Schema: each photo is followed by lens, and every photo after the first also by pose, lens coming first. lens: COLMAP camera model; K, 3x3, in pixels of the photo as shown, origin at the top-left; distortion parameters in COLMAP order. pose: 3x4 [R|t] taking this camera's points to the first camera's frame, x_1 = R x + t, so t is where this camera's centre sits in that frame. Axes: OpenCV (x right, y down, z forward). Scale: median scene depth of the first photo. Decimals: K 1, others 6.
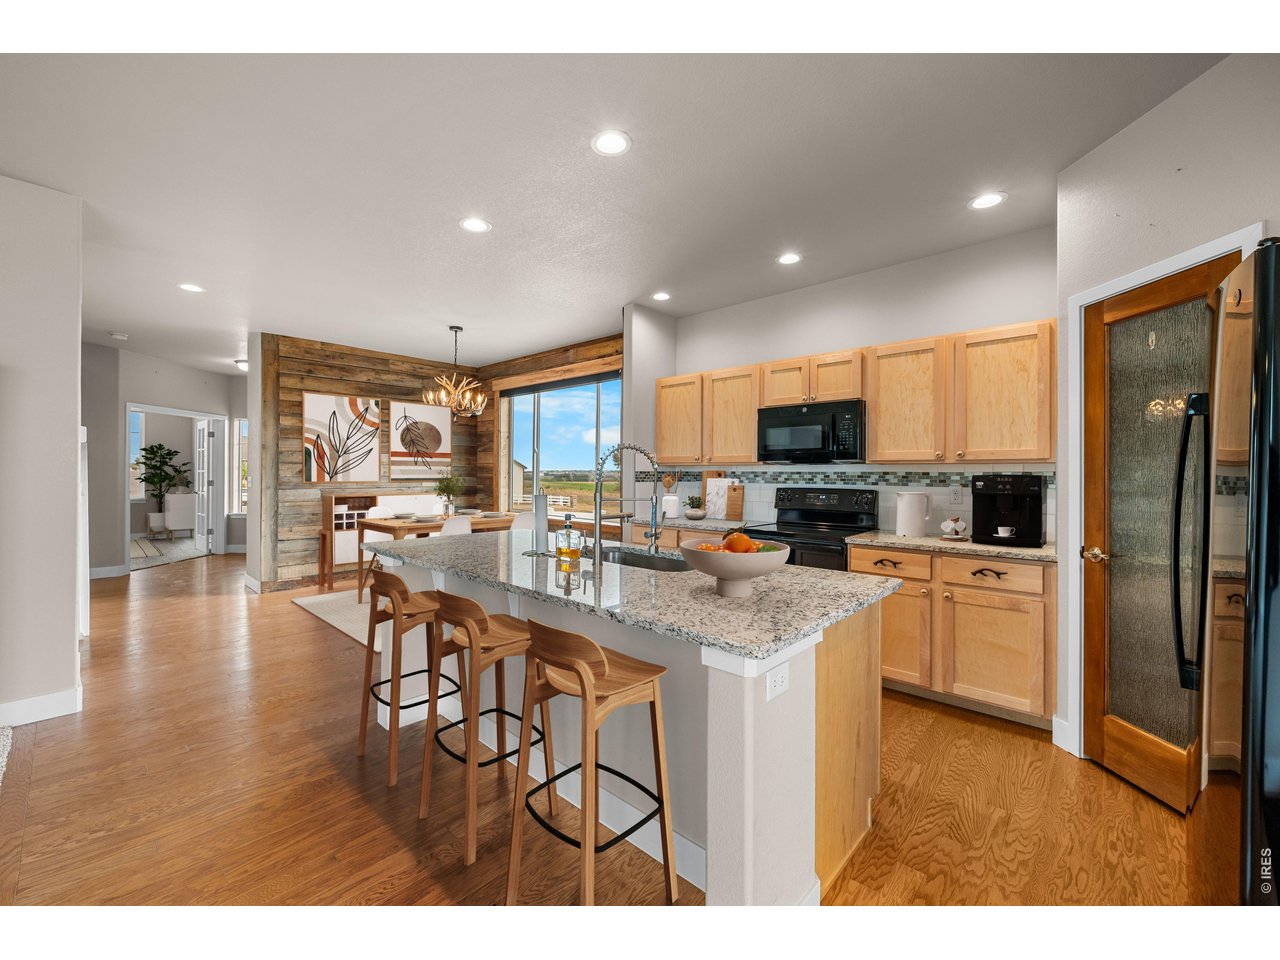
lens RADIAL K [[514.2, 0, 631.8], [0, 514.2, 471.6], [0, 0, 1]] dist [-0.004640, 0.002759]
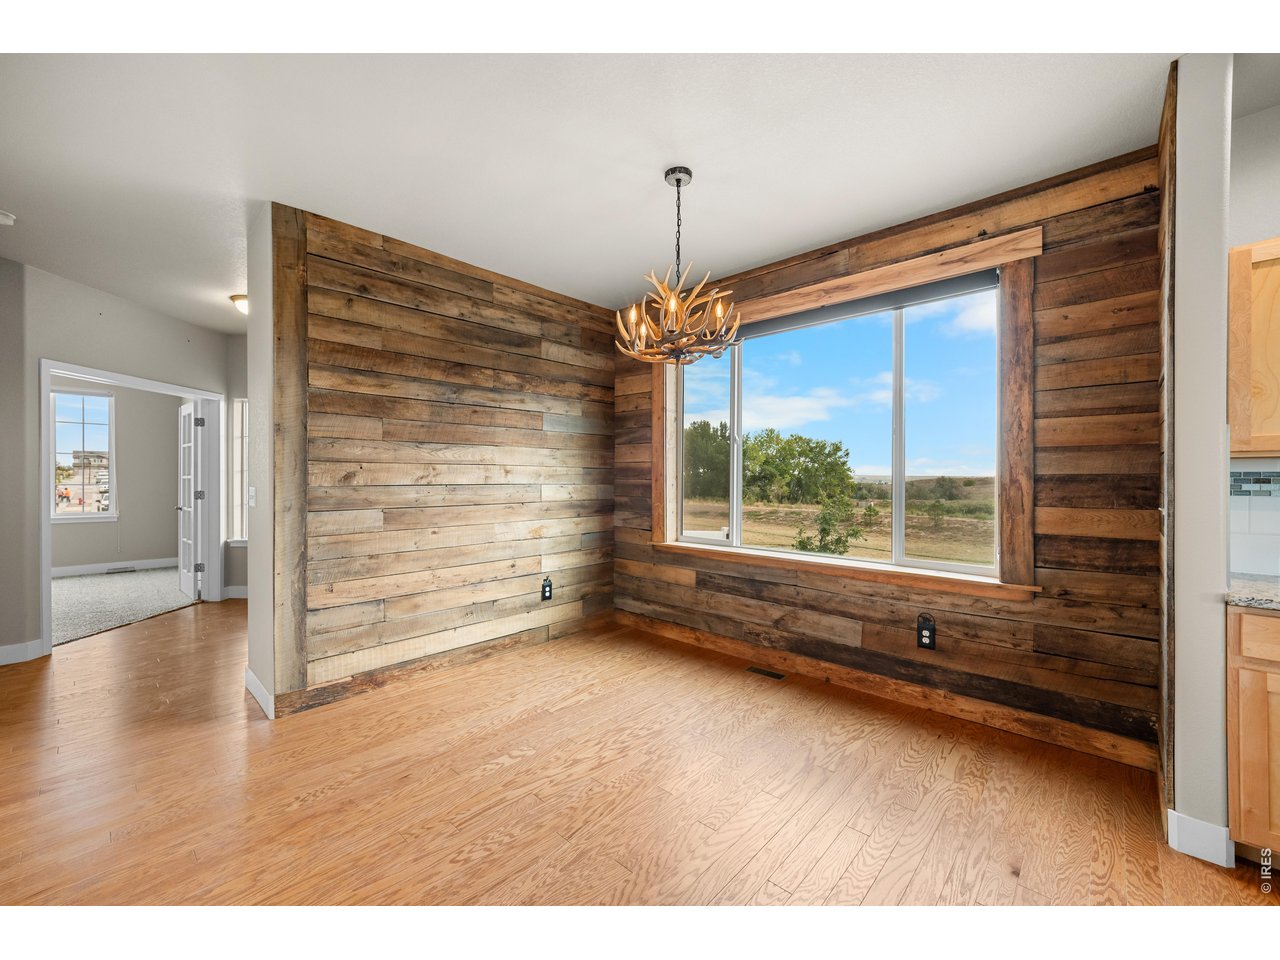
lens RADIAL K [[514.2, 0, 639.7], [0, 514.2, 478.3], [0, 0, 1]] dist [-0.004640, 0.002759]
pose [[0.999965, -0.004160, -0.007292, -0.334770], [0.004192, 0.999982, 0.004323, 0.000066], [0.007273, -0.004354, 0.999964, 0.465160]]
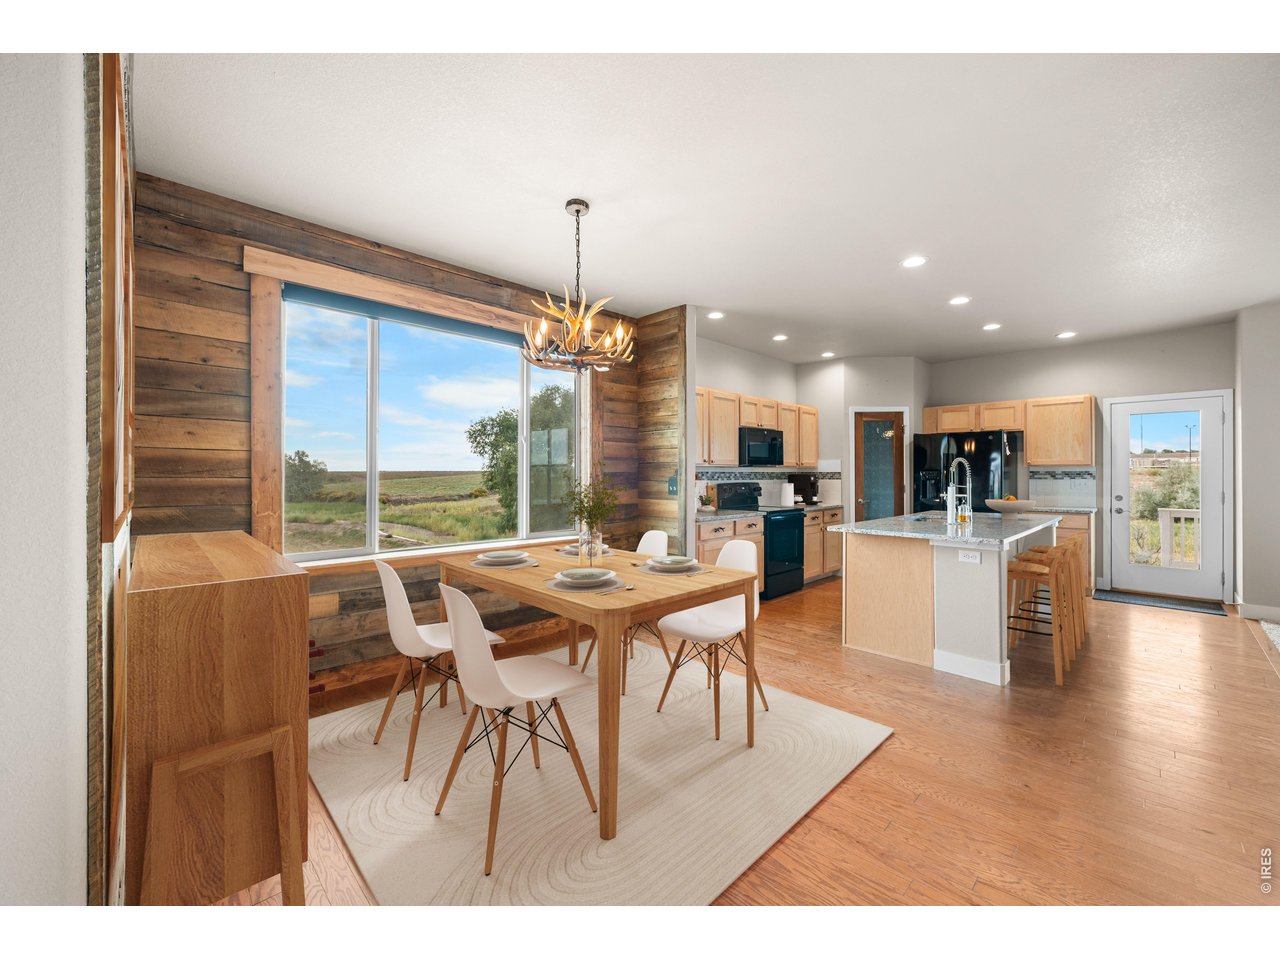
lens RADIAL K [[514.2, 0, 637.3], [0, 514.2, 470.9], [0, 0, 1]] dist [-0.004640, 0.002759]
pose [[0.059022, 0.000125, 0.998257, -0.782813], [-0.001622, 0.999999, -0.000029, -0.001599], [-0.998255, -0.001617, 0.059022, 0.807634]]
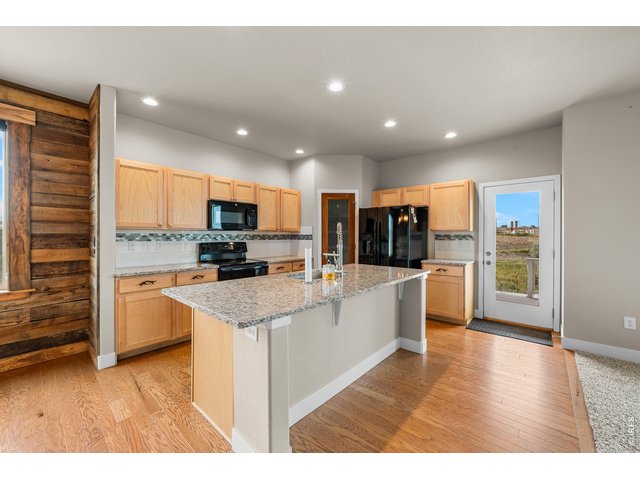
lens RADIAL K [[257.1, 0, 318.9], [0, 257.1, 235.9], [0, 0, 1]] dist [-0.004640, 0.002759]
pose [[-0.006565, -0.006763, 0.999956, -0.444462], [-0.005775, 0.999961, 0.006725, -0.001598], [-0.999962, -0.005731, -0.006604, 0.414699]]
